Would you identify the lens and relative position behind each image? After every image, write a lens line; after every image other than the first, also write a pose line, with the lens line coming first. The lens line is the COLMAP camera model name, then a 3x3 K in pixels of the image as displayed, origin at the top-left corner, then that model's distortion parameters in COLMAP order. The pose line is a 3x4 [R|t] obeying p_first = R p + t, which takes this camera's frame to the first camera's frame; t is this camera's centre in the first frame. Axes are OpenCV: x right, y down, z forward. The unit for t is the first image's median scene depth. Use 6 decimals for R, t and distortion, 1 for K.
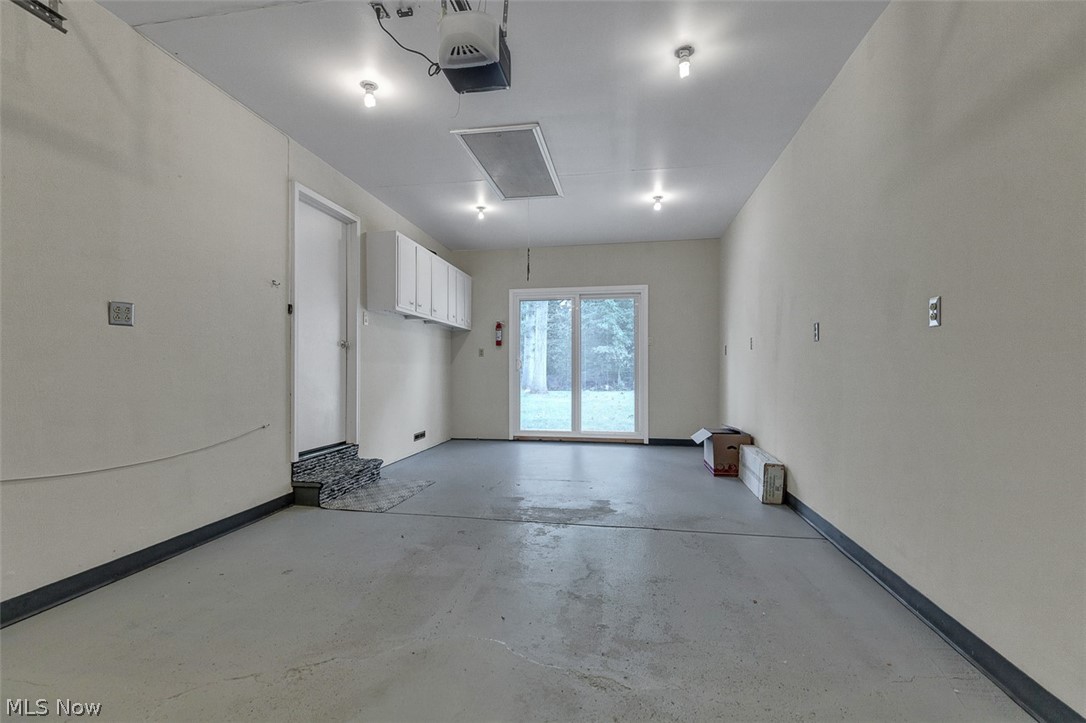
lens RADIAL K [[494.6, 0, 537.0], [0, 494.6, 367.3], [0, 0, 1]] dist [0.013405, -0.001528]
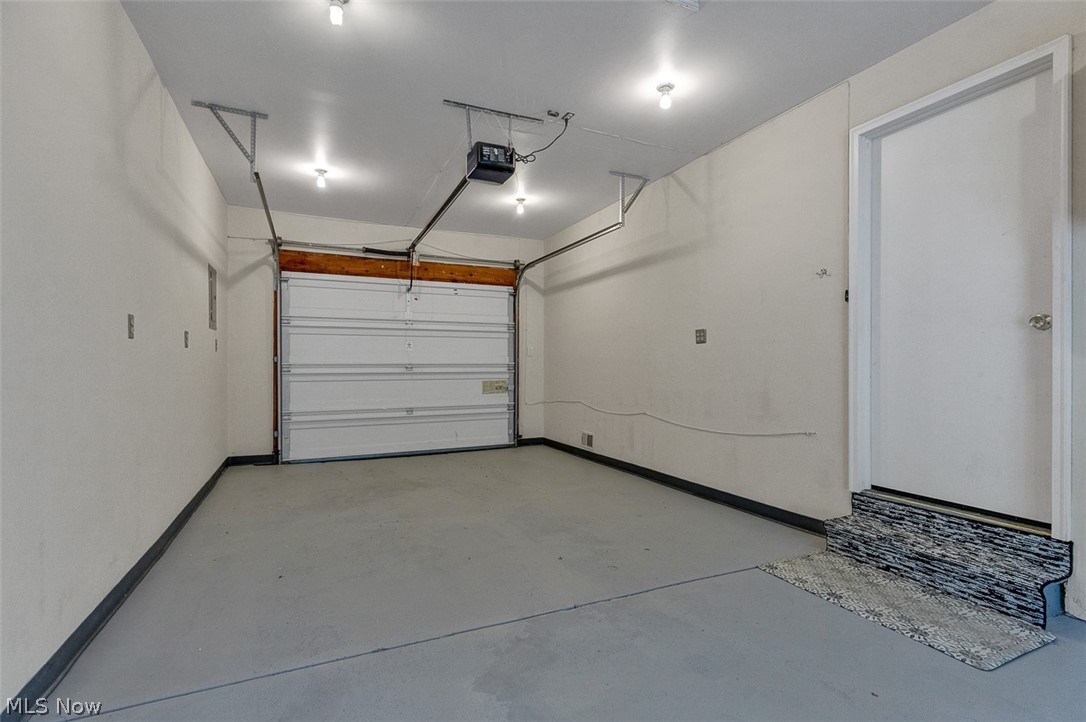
lens RADIAL K [[494.6, 0, 535.7], [0, 494.6, 363.5], [0, 0, 1]] dist [0.013405, -0.001528]
pose [[-0.825922, 0.001005, -0.563784, 0.360410], [0.005103, 0.999971, -0.005693, -0.007153], [0.563762, -0.007579, -0.825903, 1.366062]]
